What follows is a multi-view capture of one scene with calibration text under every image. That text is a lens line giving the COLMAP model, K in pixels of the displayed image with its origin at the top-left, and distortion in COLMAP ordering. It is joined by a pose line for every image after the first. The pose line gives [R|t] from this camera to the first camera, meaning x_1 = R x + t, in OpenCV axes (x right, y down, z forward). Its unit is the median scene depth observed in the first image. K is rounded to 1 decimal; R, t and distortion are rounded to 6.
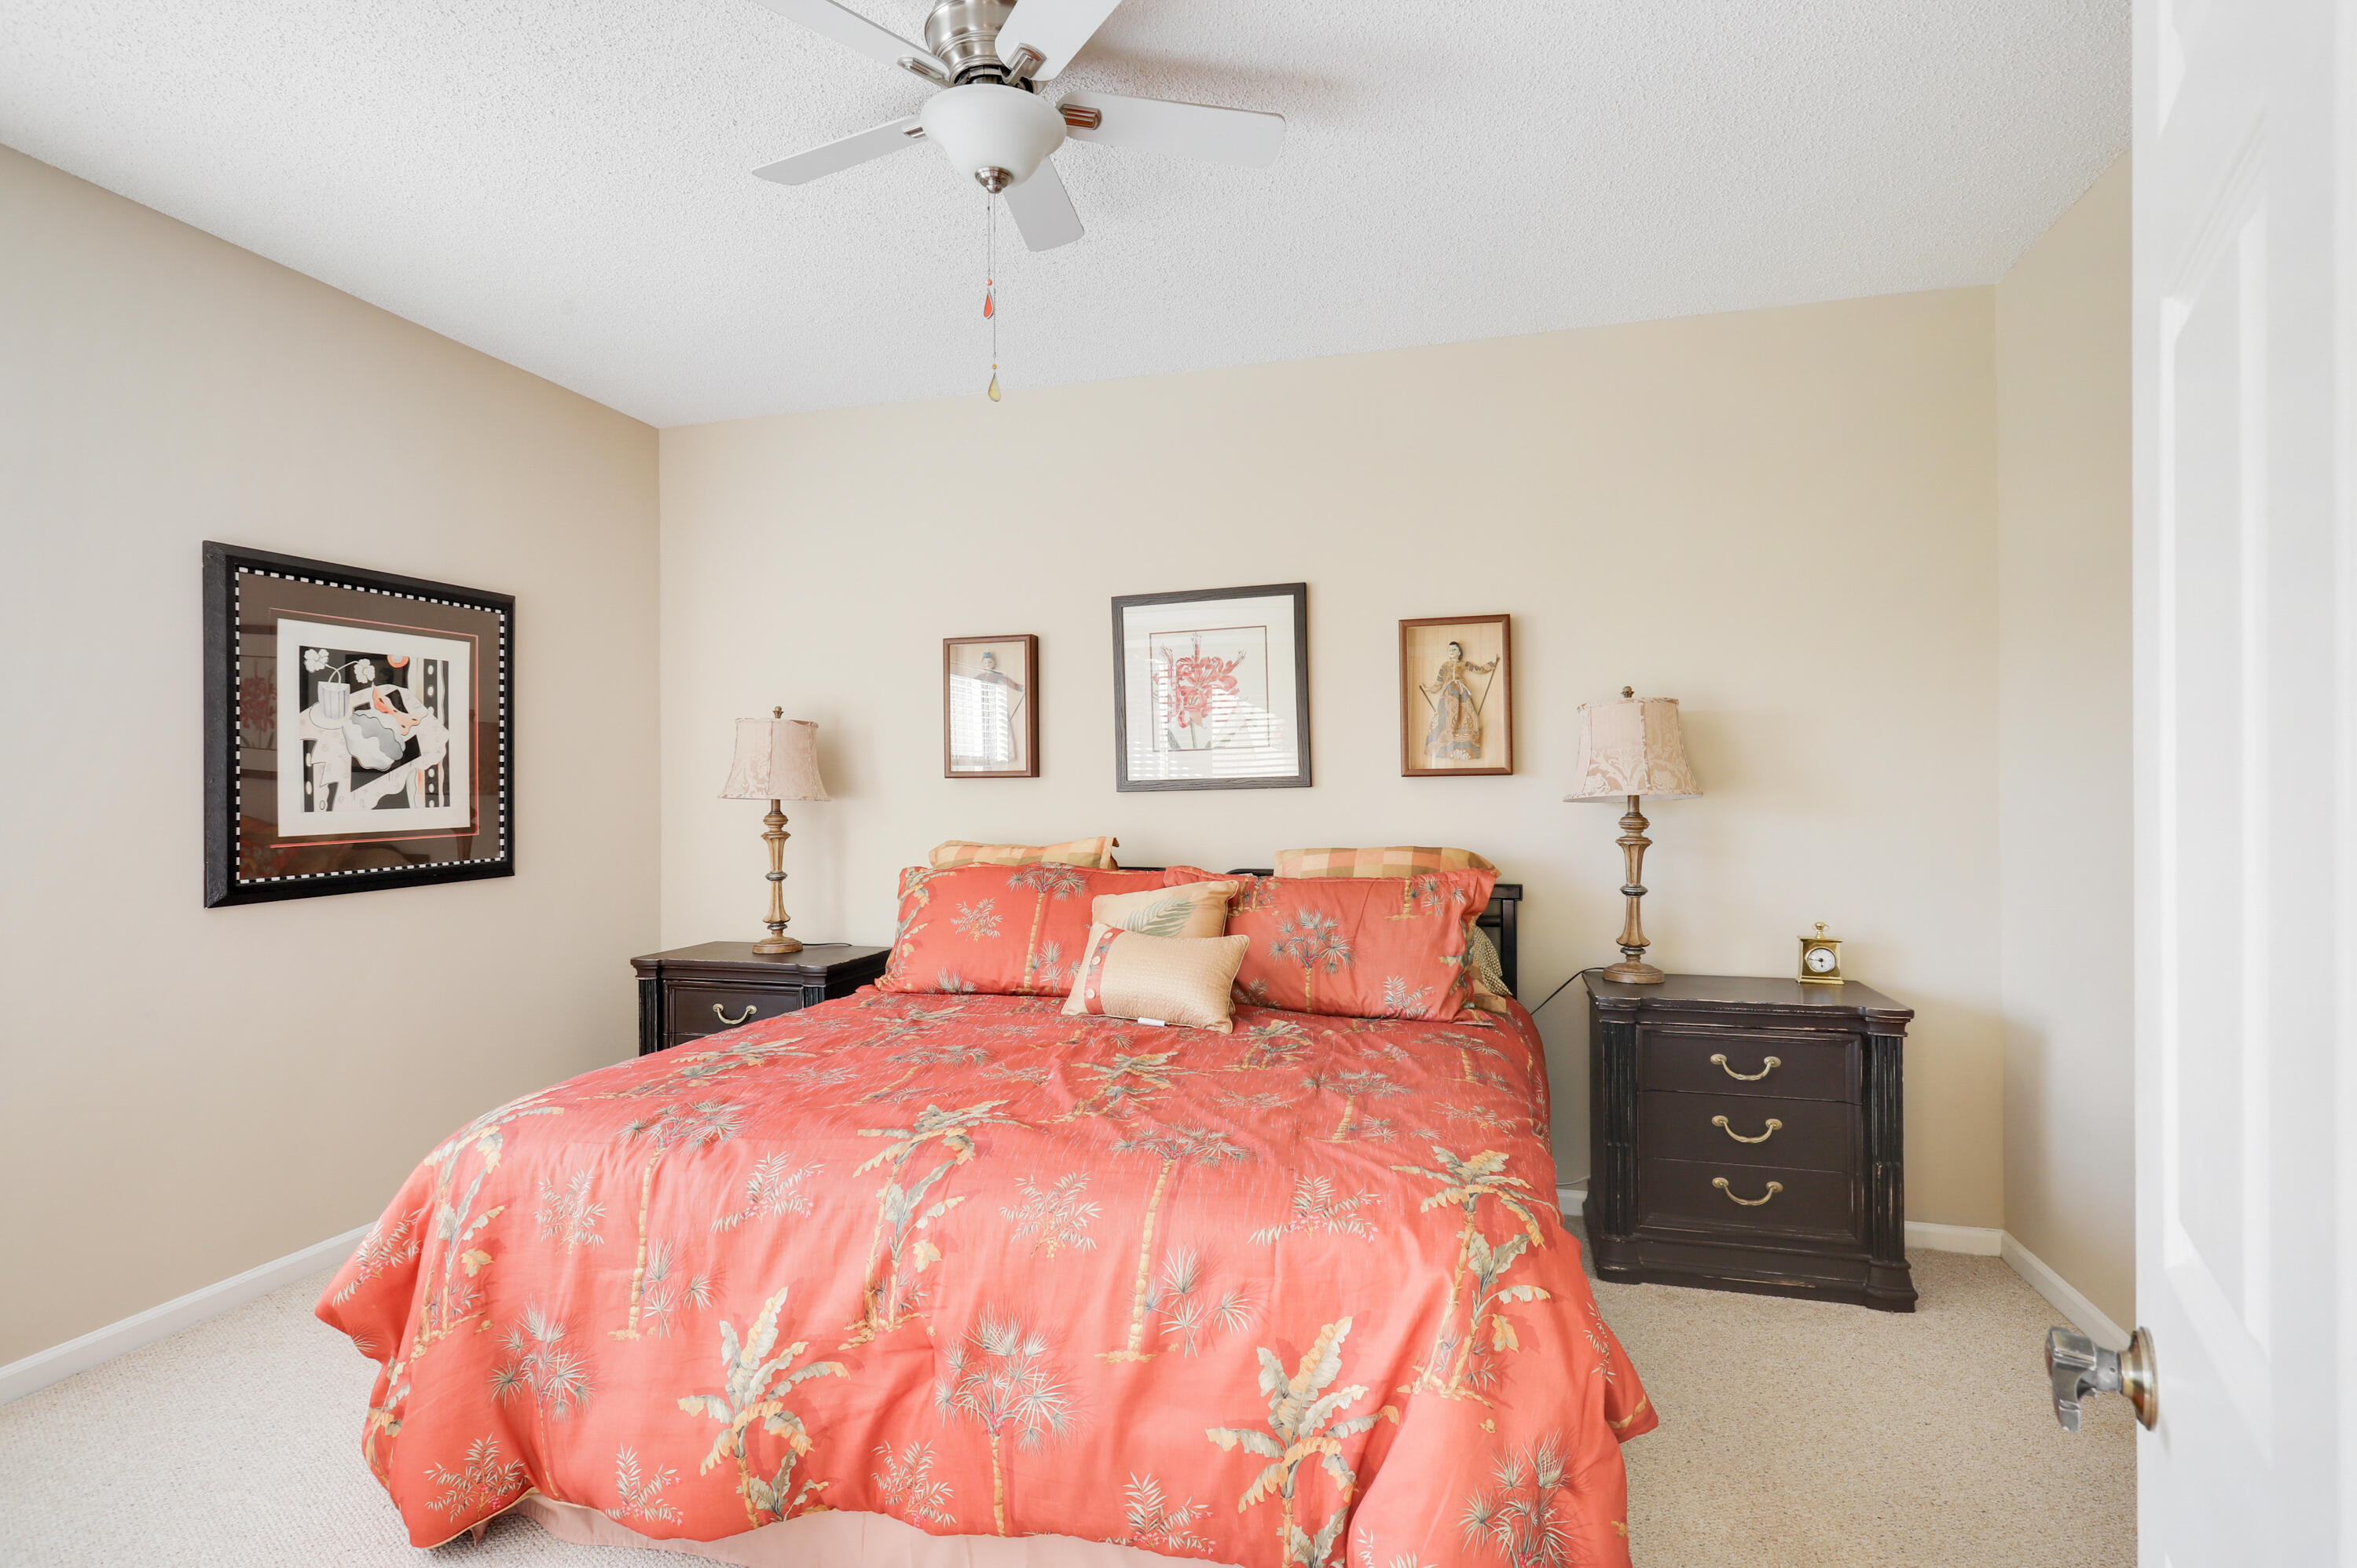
lens RADIAL K [[1145.4, 0, 1160.0], [0, 1145.4, 779.5], [0, 0, 1]] dist [0.002754, 0.002485]
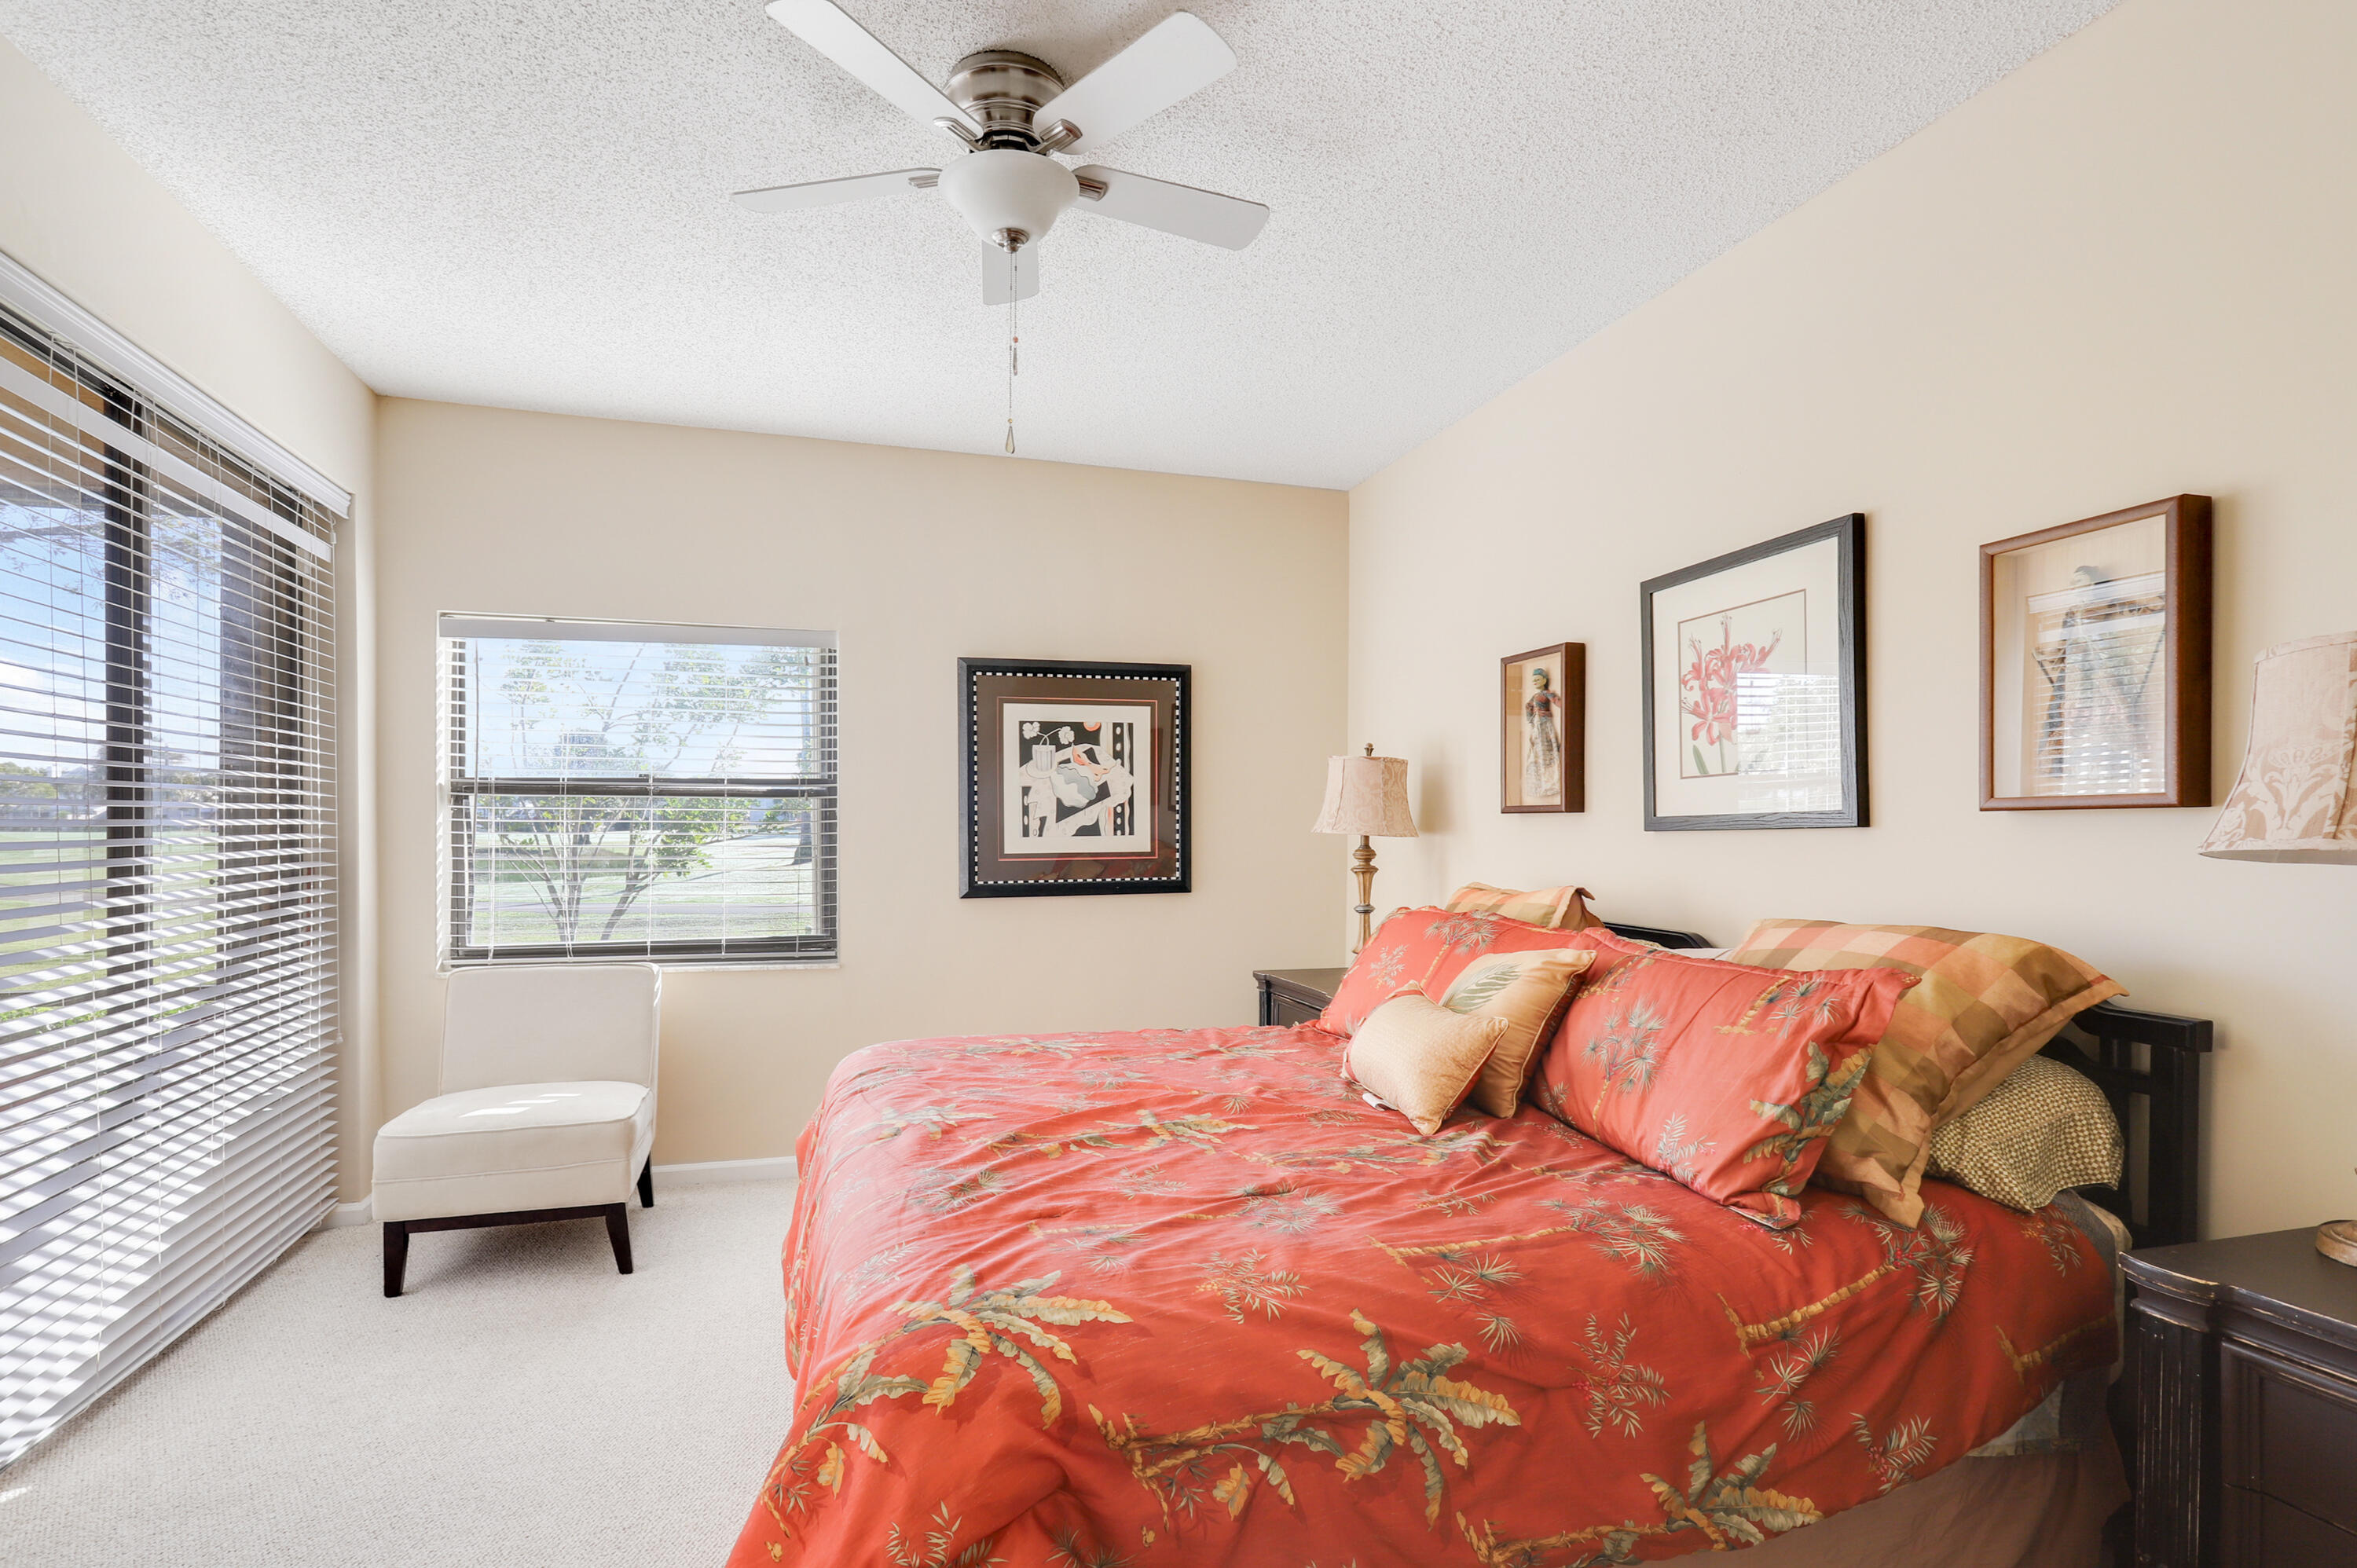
lens RADIAL K [[1145.4, 0, 1131.9], [0, 1145.4, 832.4], [0, 0, 1]] dist [0.002754, 0.002485]
pose [[0.538018, 0.013680, -0.842822, 0.488648], [-0.001707, 0.999884, 0.015139, 0.000631], [0.842932, -0.006706, 0.537979, 0.319697]]
